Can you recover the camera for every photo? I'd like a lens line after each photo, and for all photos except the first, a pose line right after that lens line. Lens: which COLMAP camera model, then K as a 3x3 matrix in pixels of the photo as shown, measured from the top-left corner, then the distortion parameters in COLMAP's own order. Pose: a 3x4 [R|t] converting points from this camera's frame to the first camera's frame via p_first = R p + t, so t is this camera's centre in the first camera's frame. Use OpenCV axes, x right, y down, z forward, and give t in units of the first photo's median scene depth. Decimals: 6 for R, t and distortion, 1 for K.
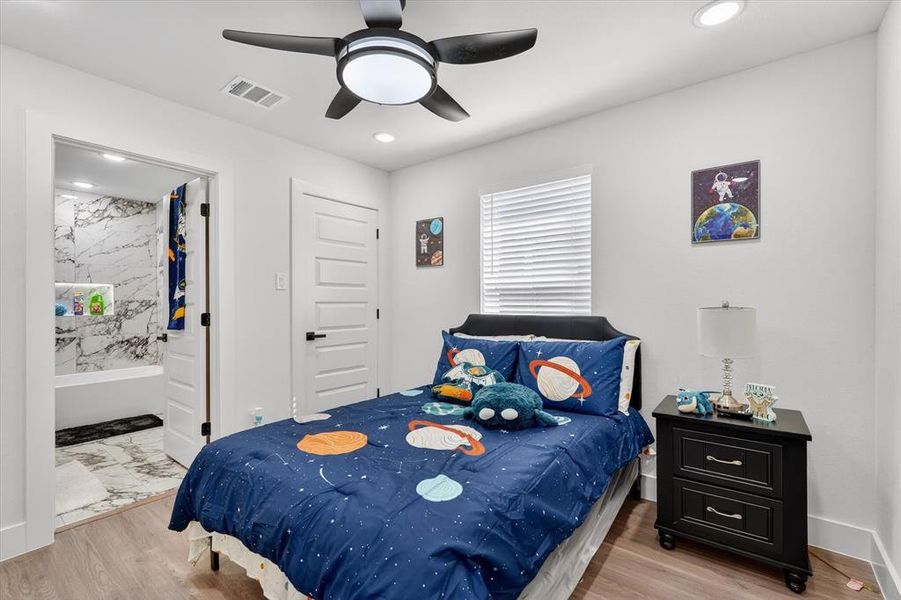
lens RADIAL K [[400.7, 0, 450.5], [0, 400.7, 300.0], [0, 0, 1]] dist [0.000967, 0.000333]
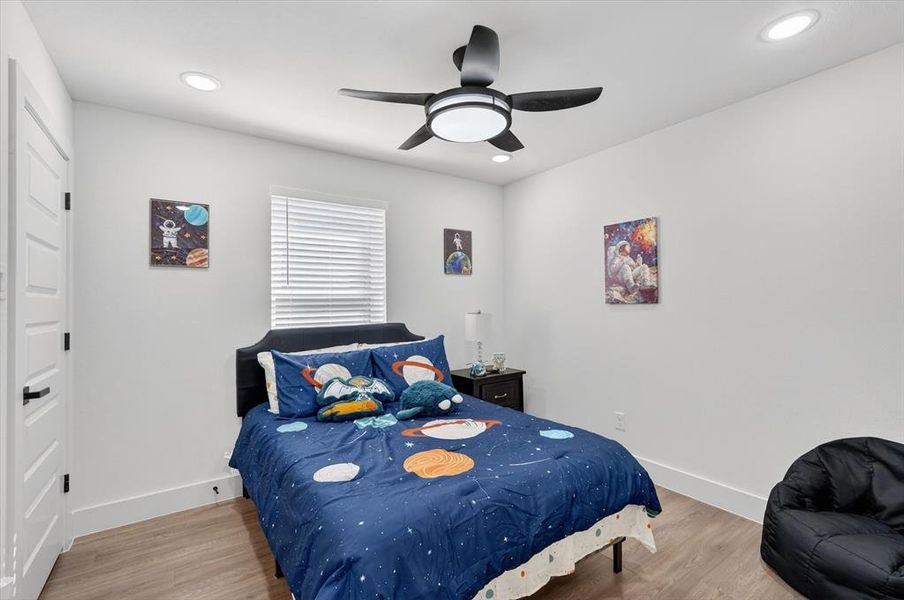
lens RADIAL K [[398.5, 0, 450.5], [0, 398.5, 299.3], [0, 0, 1]] dist [-0.000318, 0.000483]
pose [[0.308841, 0.007389, 0.951085, -0.881400], [0.010969, 0.999876, -0.011330, -0.021022], [-0.951051, 0.013931, 0.308721, 0.493419]]
